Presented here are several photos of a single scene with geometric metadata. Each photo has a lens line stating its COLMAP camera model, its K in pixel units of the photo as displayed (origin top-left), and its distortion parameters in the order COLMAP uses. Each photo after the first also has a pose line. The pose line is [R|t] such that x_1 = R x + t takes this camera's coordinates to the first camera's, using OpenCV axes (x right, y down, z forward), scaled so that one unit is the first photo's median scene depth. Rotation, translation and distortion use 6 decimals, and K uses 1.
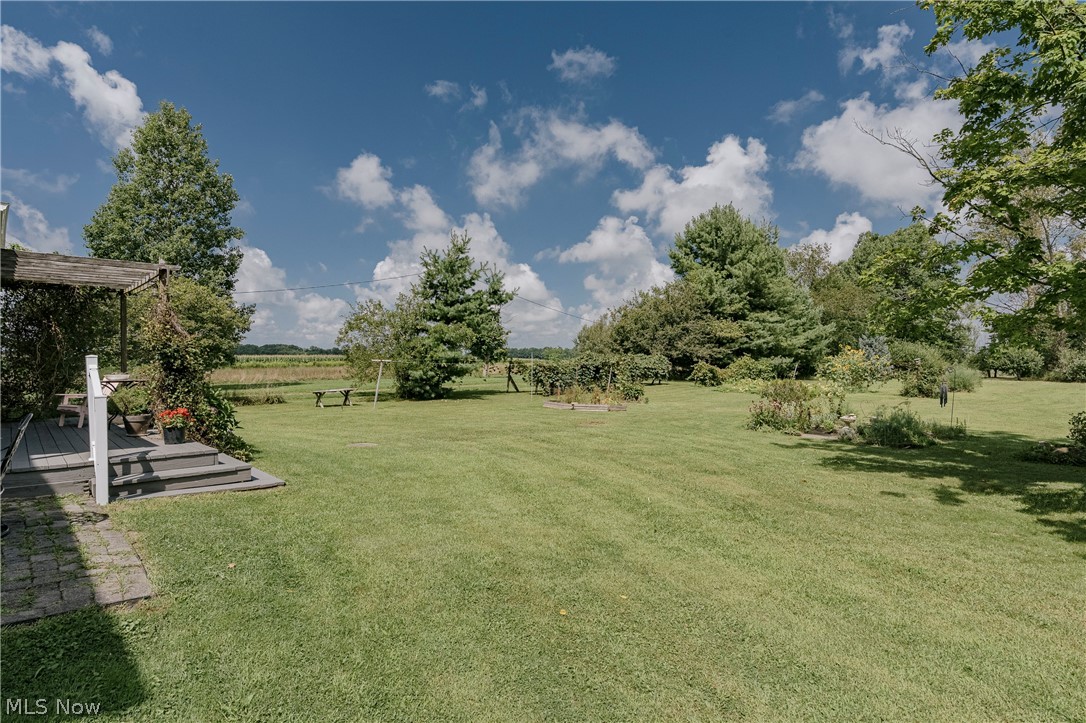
lens RADIAL K [[567.8, 0, 543.5], [0, 567.8, 373.2], [0, 0, 1]] dist [0.012258, 0.000413]
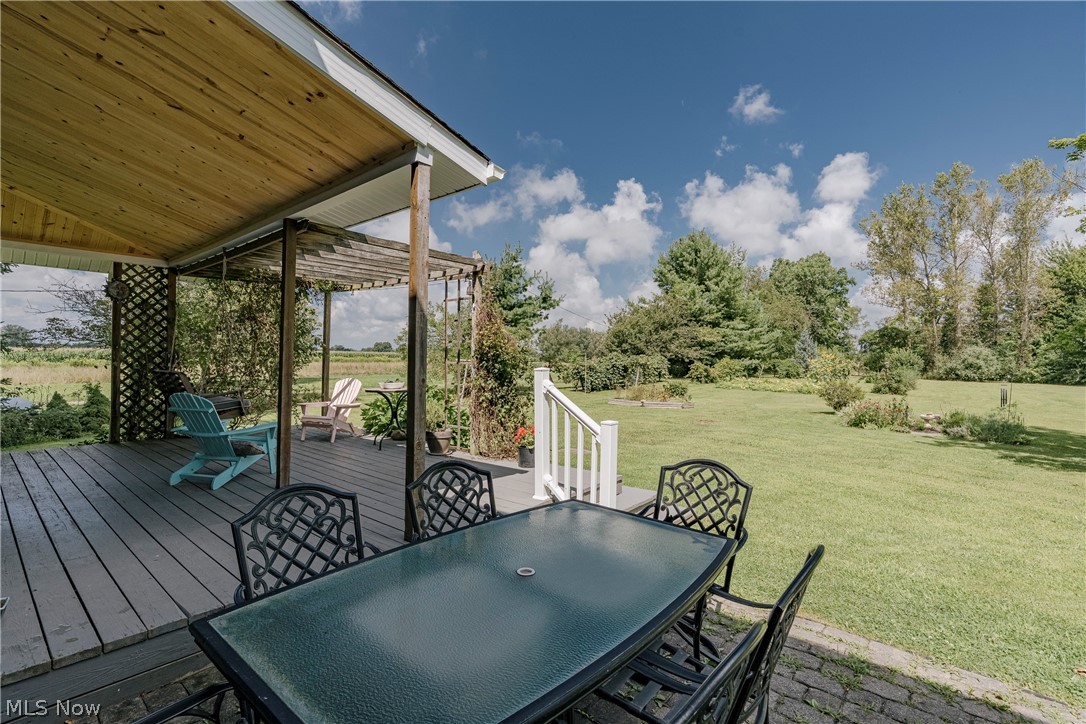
lens RADIAL K [[472.0, 0, 537.5], [0, 472.0, 354.3], [0, 0, 1]] dist [0.004766, 0.000563]
pose [[0.992120, 0.012620, 0.124657, -0.149158], [-0.009248, 0.999576, -0.027598, -0.006075], [-0.124953, 0.026228, 0.991816, 0.070783]]
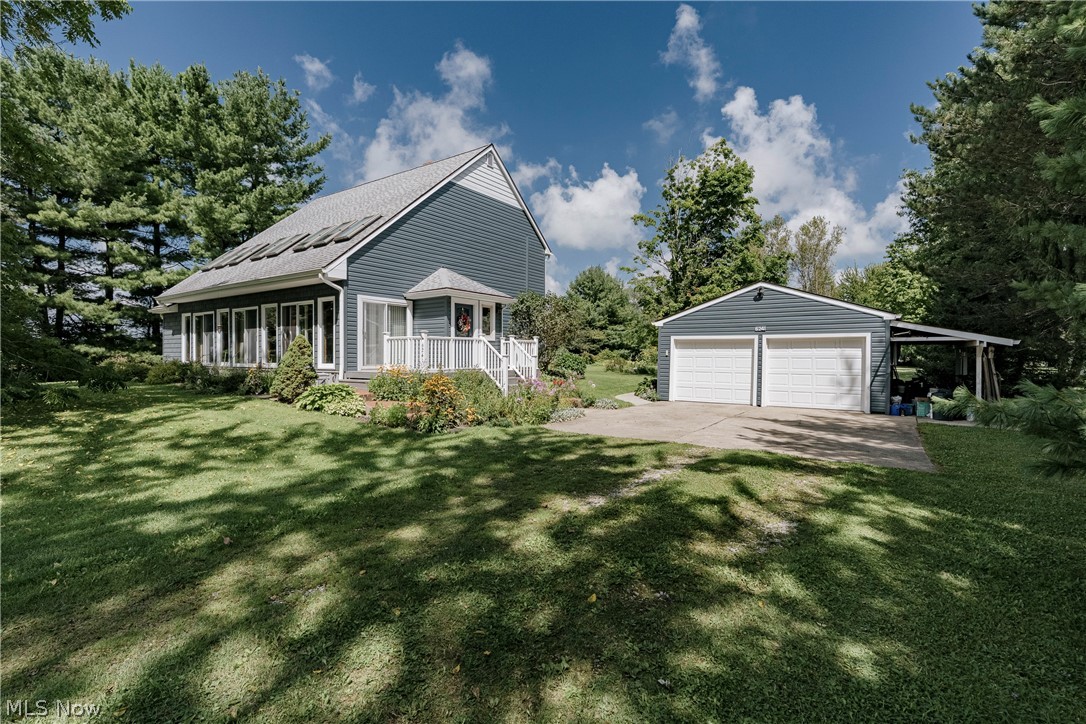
lens RADIAL K [[498.4, 0, 542.9], [0, 498.4, 359.6], [0, 0, 1]] dist [-0.000228, -0.000005]
pose [[0.979053, 0.001128, 0.203604, -0.189368], [-0.000349, 0.999992, -0.003863, 0.011937], [-0.203607, 0.003711, 0.979046, -0.579672]]
